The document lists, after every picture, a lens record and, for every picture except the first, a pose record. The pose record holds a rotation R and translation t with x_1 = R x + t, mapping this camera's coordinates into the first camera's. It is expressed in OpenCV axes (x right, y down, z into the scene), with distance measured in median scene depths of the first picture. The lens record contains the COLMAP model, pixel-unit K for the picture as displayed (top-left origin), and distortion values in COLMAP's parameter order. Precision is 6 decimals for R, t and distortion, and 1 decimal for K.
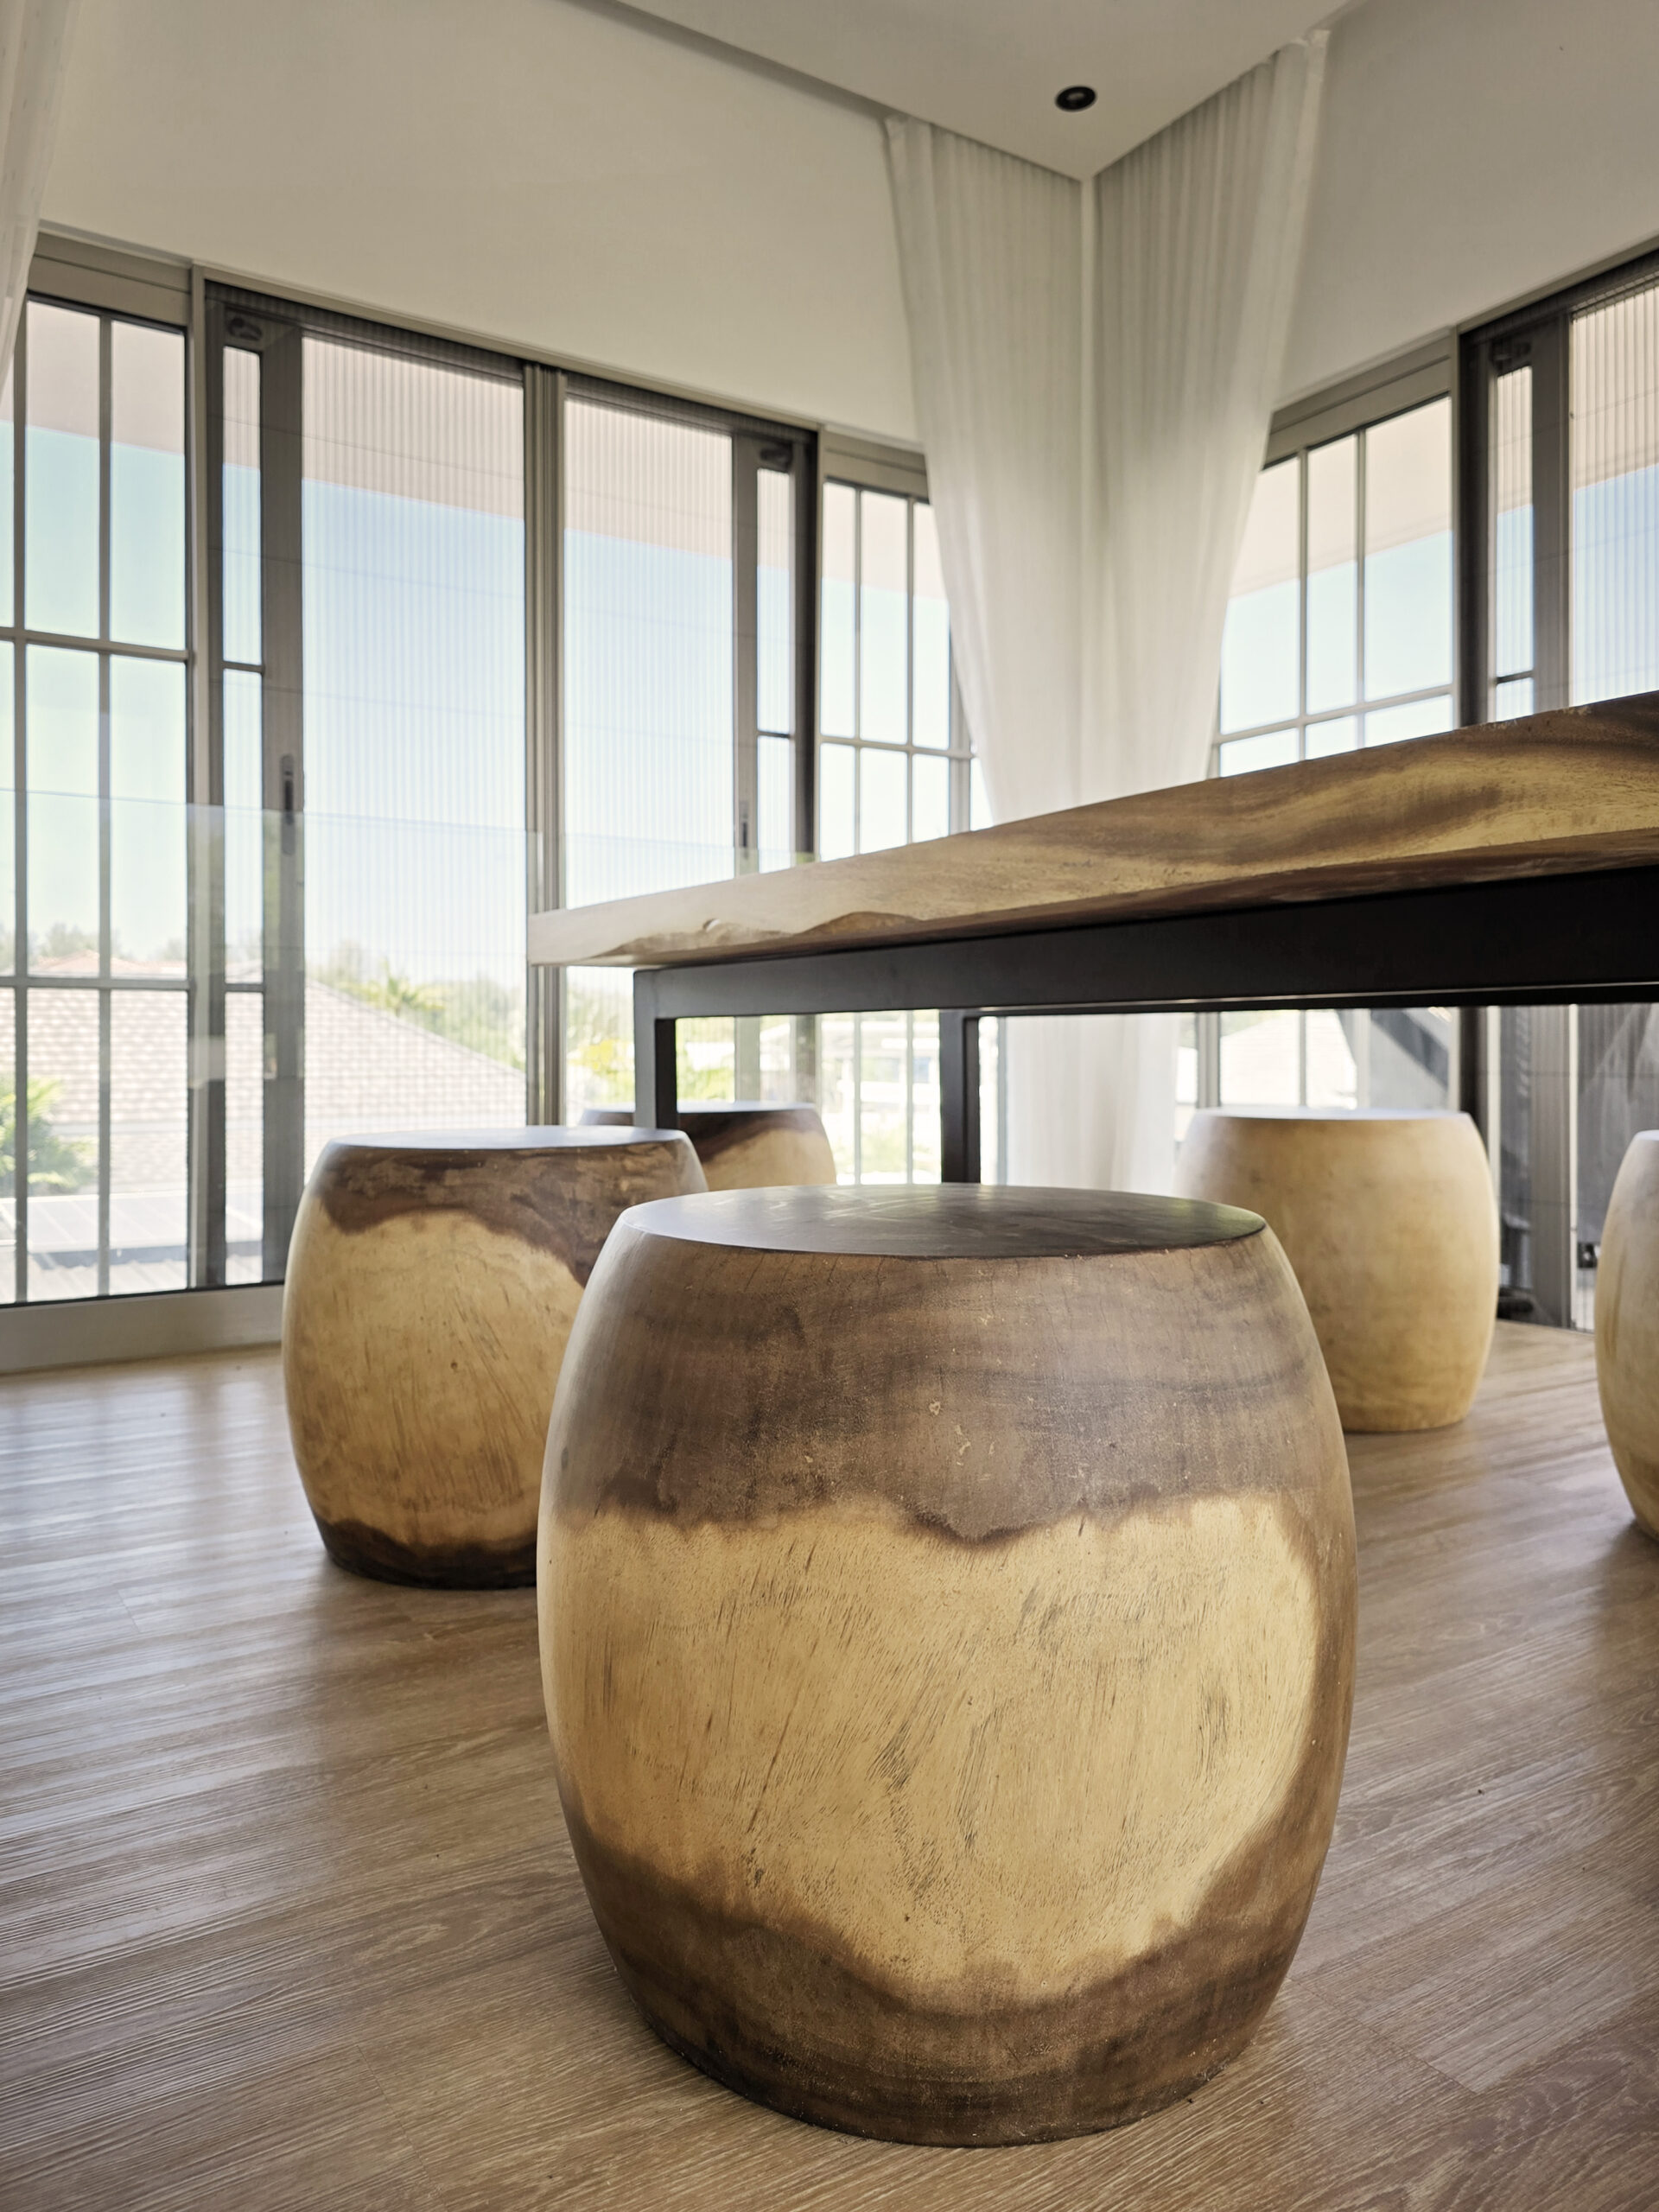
lens RADIAL K [[1529.7, 0, 825.8], [0, 1529.7, 1029.9], [0, 0, 1]] dist [0.007196, 0.001546]
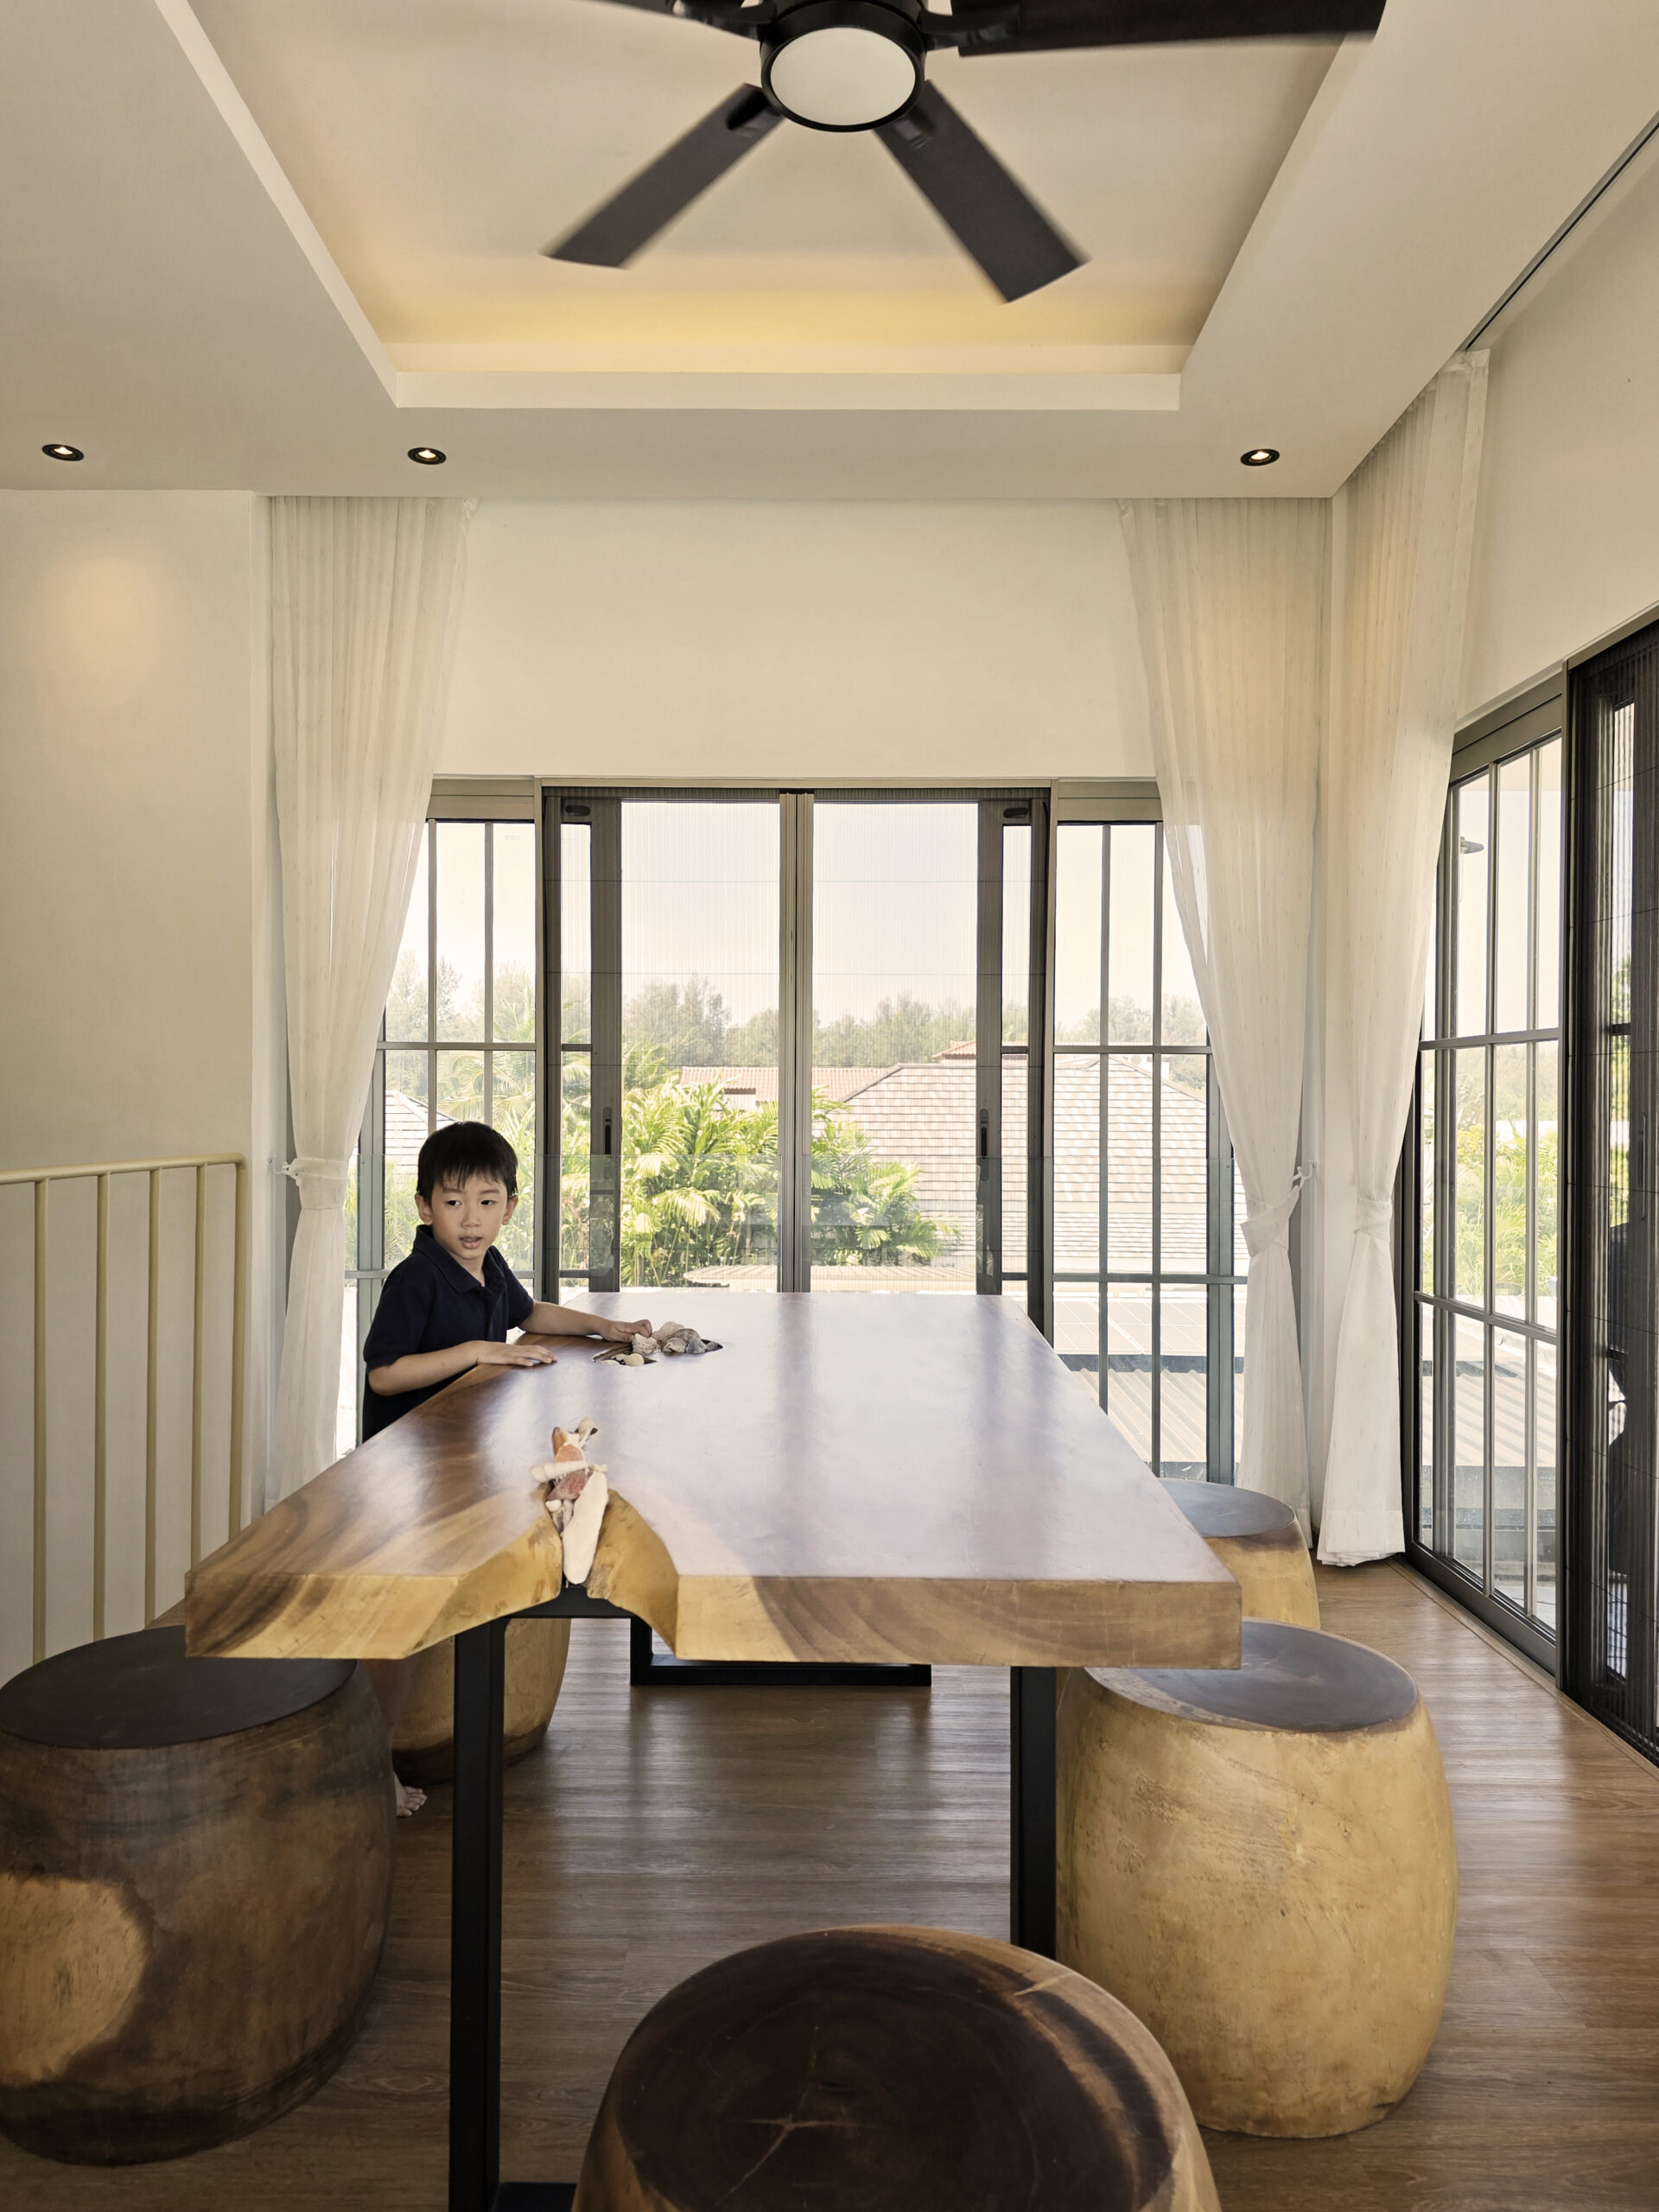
lens RADIAL K [[1496.1, 0, 829.5], [0, 1496.1, 1106.0], [0, 0, 1]] dist [-0.001554, -0.002507]
pose [[0.851821, 0.006522, -0.523792, 0.521045], [-0.006992, 0.999975, 0.001079, -0.180539], [0.523786, 0.002743, 0.851846, -0.047865]]
